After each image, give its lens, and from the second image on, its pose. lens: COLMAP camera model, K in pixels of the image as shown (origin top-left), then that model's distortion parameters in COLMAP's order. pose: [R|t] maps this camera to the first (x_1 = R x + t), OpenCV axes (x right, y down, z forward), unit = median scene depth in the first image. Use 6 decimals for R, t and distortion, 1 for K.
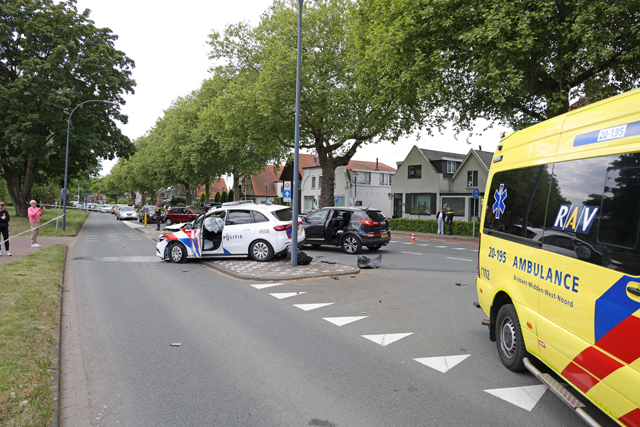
lens RADIAL K [[449.8, 0, 320.0], [0, 449.8, 213.5], [0, 0, 1]] dist [-0.088712, 0.086155]
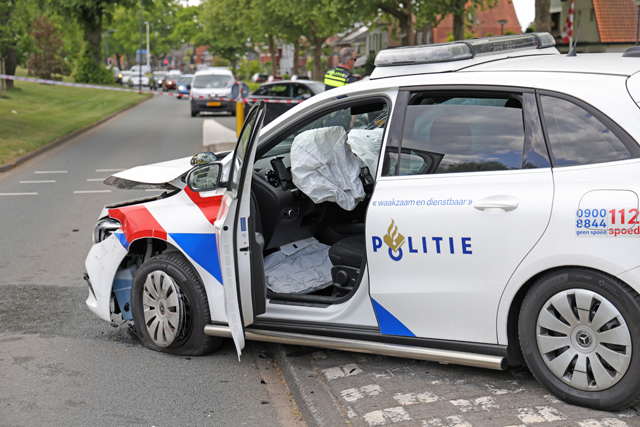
lens RADIAL K [[1180.1, 0, 320.0], [0, 1180.1, 213.5], [0, 0, 1]] dist [0.270255, 0.063372]
pose [[0.931170, 0.033698, -0.363023, -0.021295], [0.002053, 0.995219, 0.097648, -0.001558], [0.364578, -0.091672, 0.926649, 0.185982]]
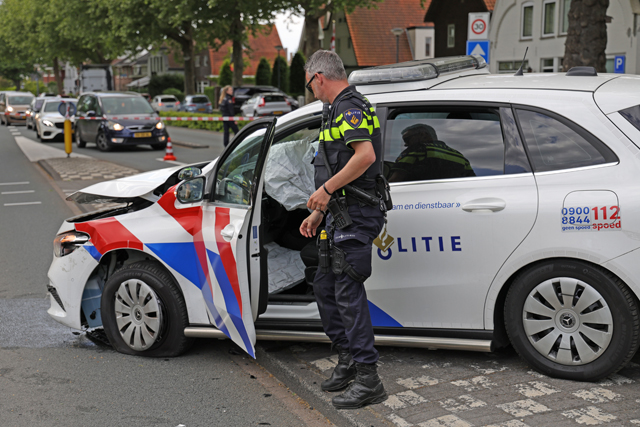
lens RADIAL K [[1051.8, 0, 320.0], [0, 1051.8, 213.5], [0, 0, 1]] dist [0.239220, -0.035048]
pose [[0.985927, -0.001191, -0.167174, -0.052207], [0.017492, 0.995221, 0.096071, -0.001892], [0.166261, -0.097643, 0.981236, 0.180867]]
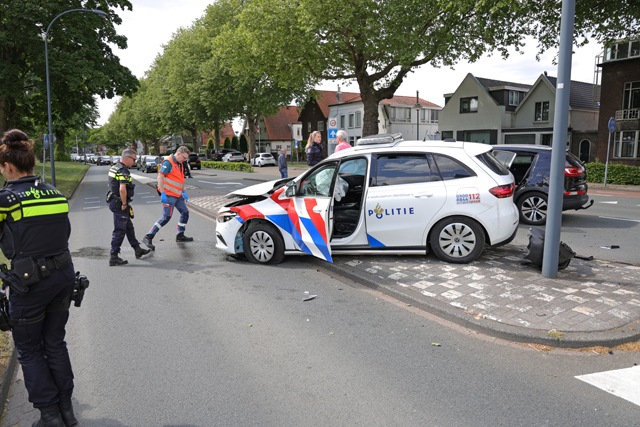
lens RADIAL K [[449.8, 0, 320.0], [0, 449.8, 213.5], [0, 0, 1]] dist [-0.088712, 0.086155]
pose [[0.999564, -0.028520, -0.007701, -0.088367], [0.029252, 0.991949, 0.123211, -0.001741], [0.004125, -0.123383, 0.992351, 0.178729]]
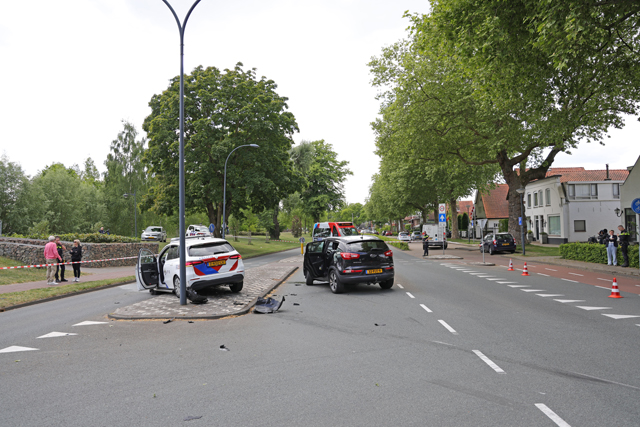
lens RADIAL K [[449.1, 0, 324.9], [0, 449.1, 214.1], [0, 0, 1]] dist [-0.096540, 0.084756]
pose [[0.814061, -0.050171, -0.578608, 0.238785], [0.020693, 0.998135, -0.057434, -0.004367], [0.580410, 0.034782, 0.813581, 0.133849]]
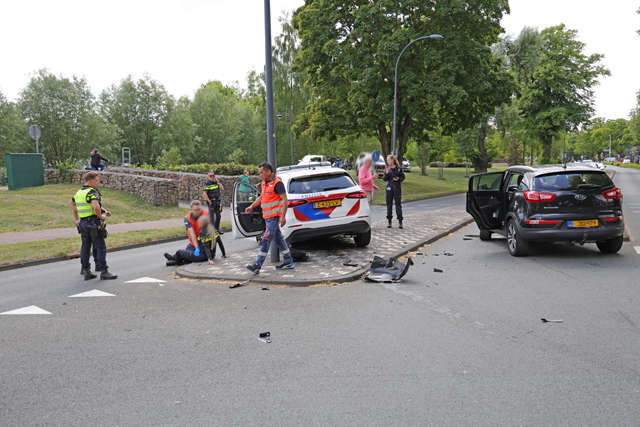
lens RADIAL K [[592.6, 0, 320.0], [0, 592.6, 213.5], [0, 0, 1]] dist [0.028190, 0.022311]
pose [[0.537549, 0.043904, -0.842089, 0.233257], [0.014237, 0.998029, 0.061122, -0.002298], [0.843113, -0.044845, 0.535864, 0.195928]]
